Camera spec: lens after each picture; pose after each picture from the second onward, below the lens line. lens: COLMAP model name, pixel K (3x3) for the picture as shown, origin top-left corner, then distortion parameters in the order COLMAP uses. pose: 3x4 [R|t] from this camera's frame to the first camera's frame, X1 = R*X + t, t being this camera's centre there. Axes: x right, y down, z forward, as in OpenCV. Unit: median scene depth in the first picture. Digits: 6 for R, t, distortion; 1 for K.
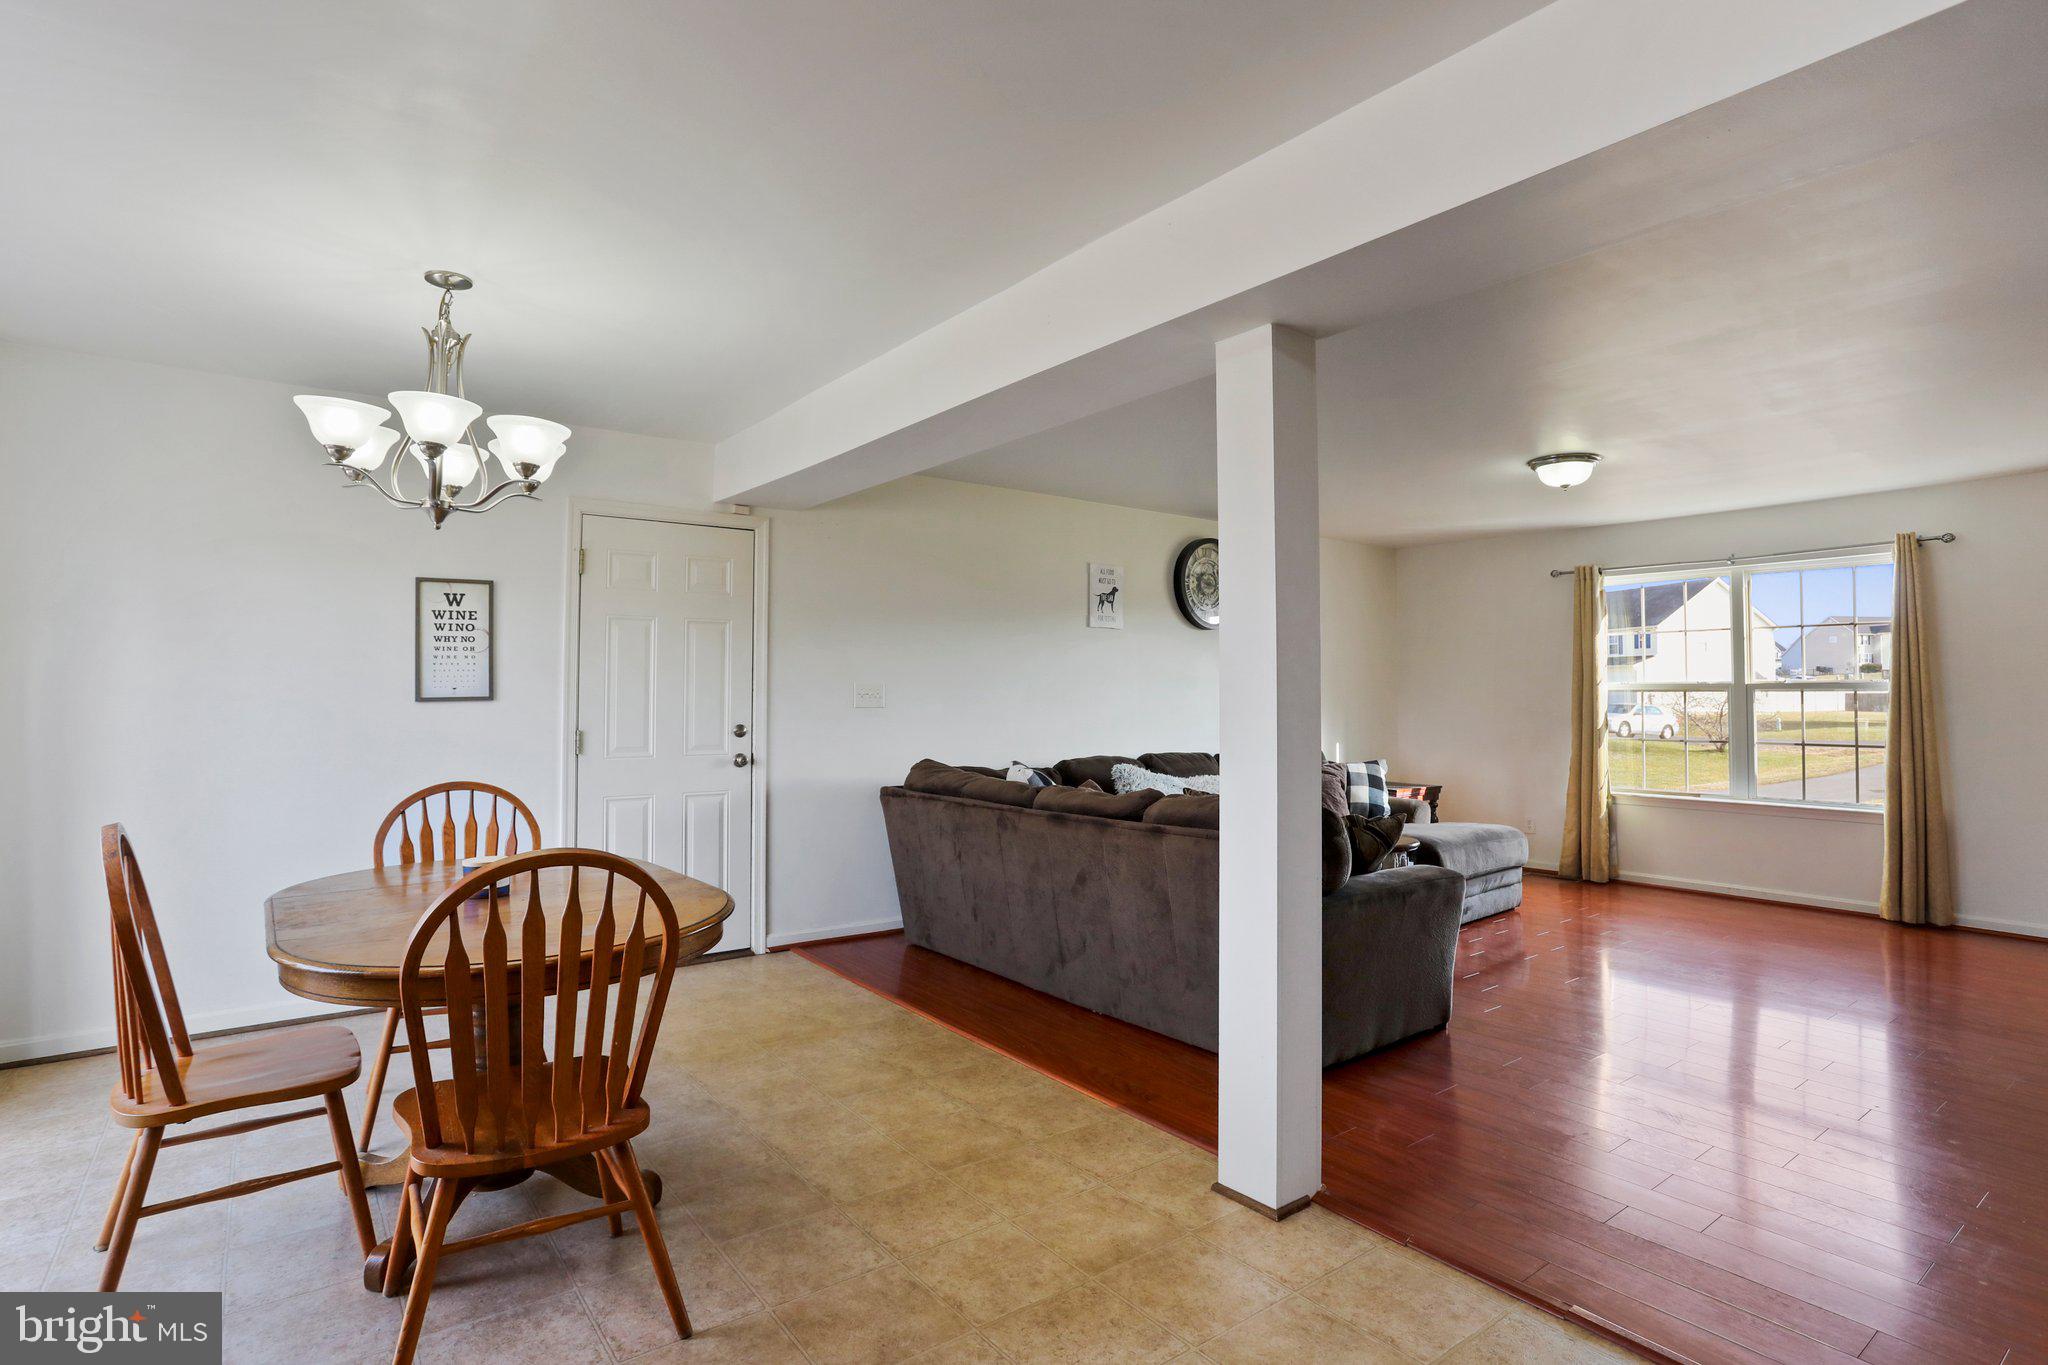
lens RADIAL K [[1033.0, 0, 1023.8], [0, 1033.0, 661.6], [0, 0, 1]] dist [-0.000016, 0.000558]
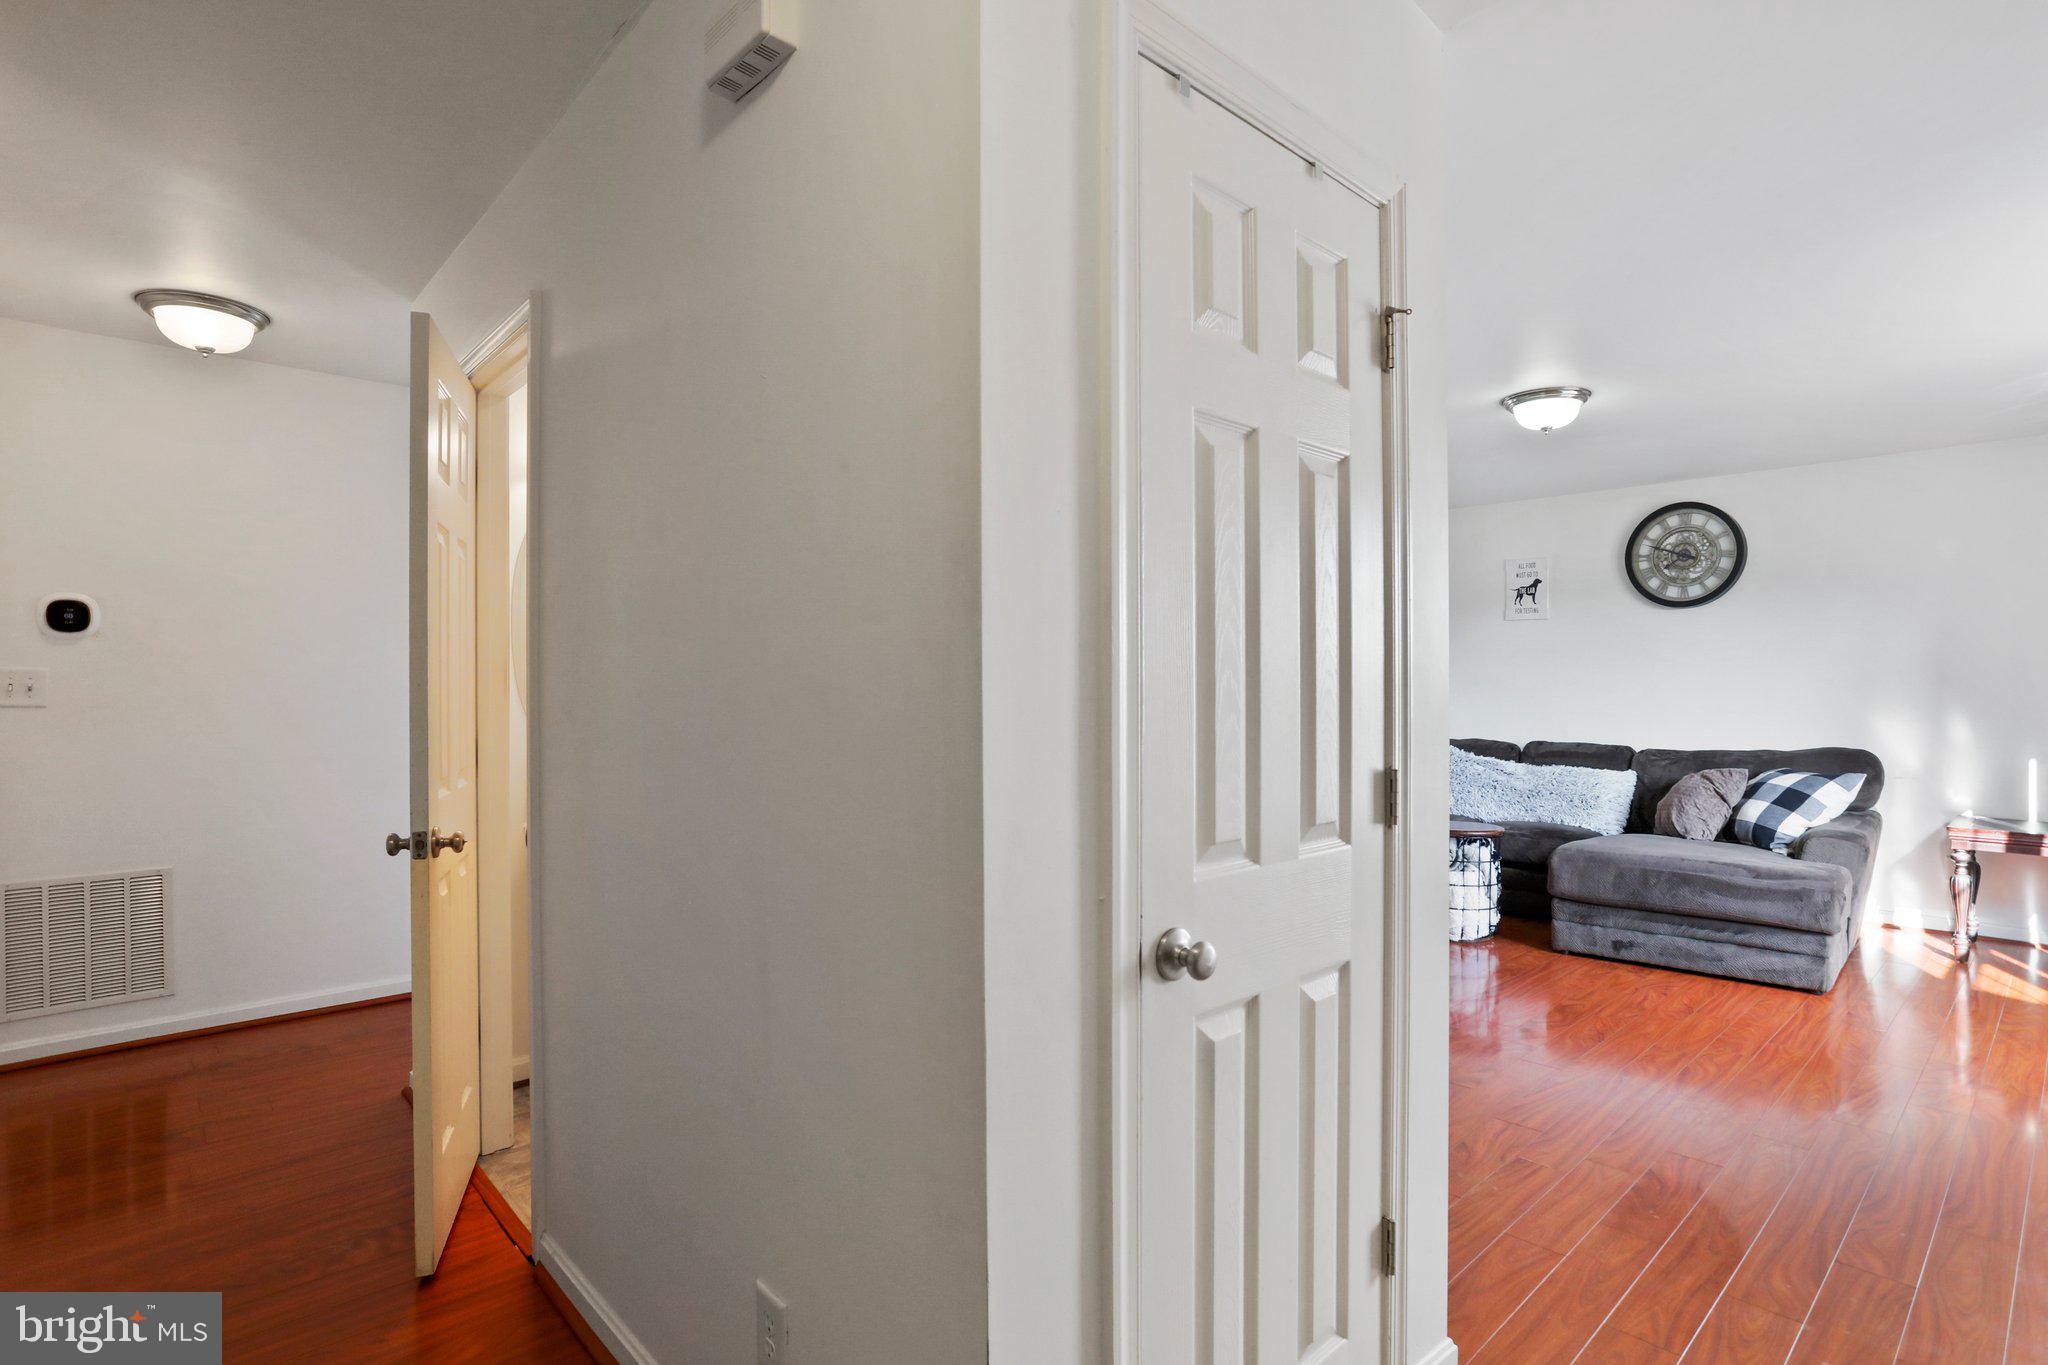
lens RADIAL K [[1033.5, 0, 1024.0], [0, 1033.5, 682.5], [0, 0, 1]] dist [-0.006785, -0.000005]
pose [[0.099983, 0.003358, -0.994983, 1.109232], [0.032678, 0.999444, 0.006657, 0.009566], [0.994452, -0.033179, 0.099818, 0.416108]]
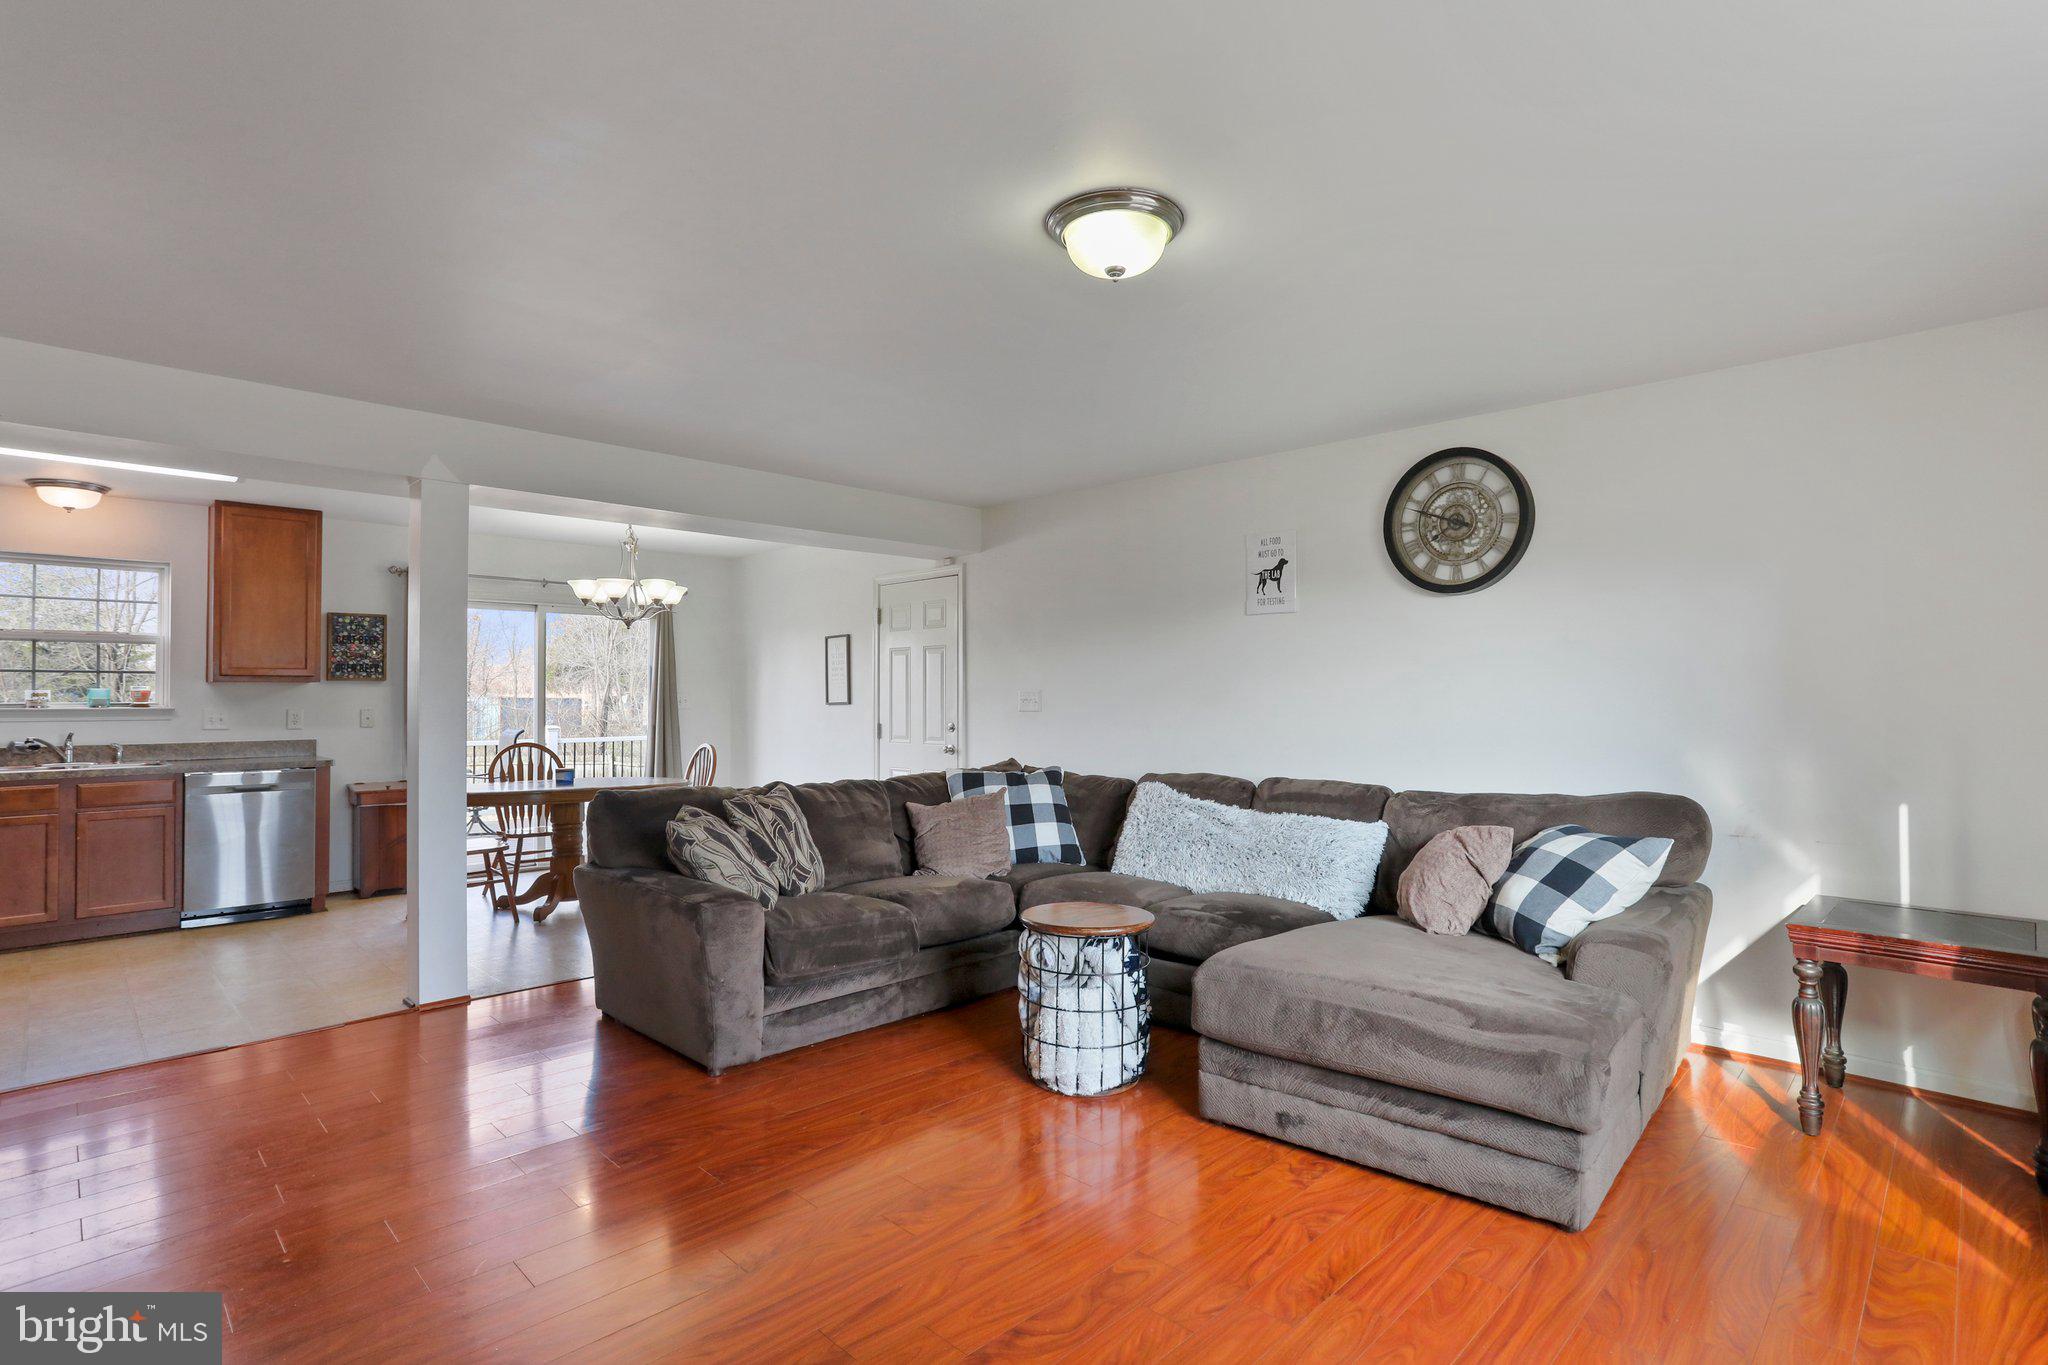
lens RADIAL K [[1012.5, 0, 1014.5], [0, 1012.5, 680.5], [0, 0, 1]] dist [-0.023133, 0.000045]
pose [[0.135237, -0.012510, -0.990734, 0.840207], [0.031858, 0.999458, -0.008272, 0.020688], [0.990301, -0.030444, 0.135562, 0.743511]]
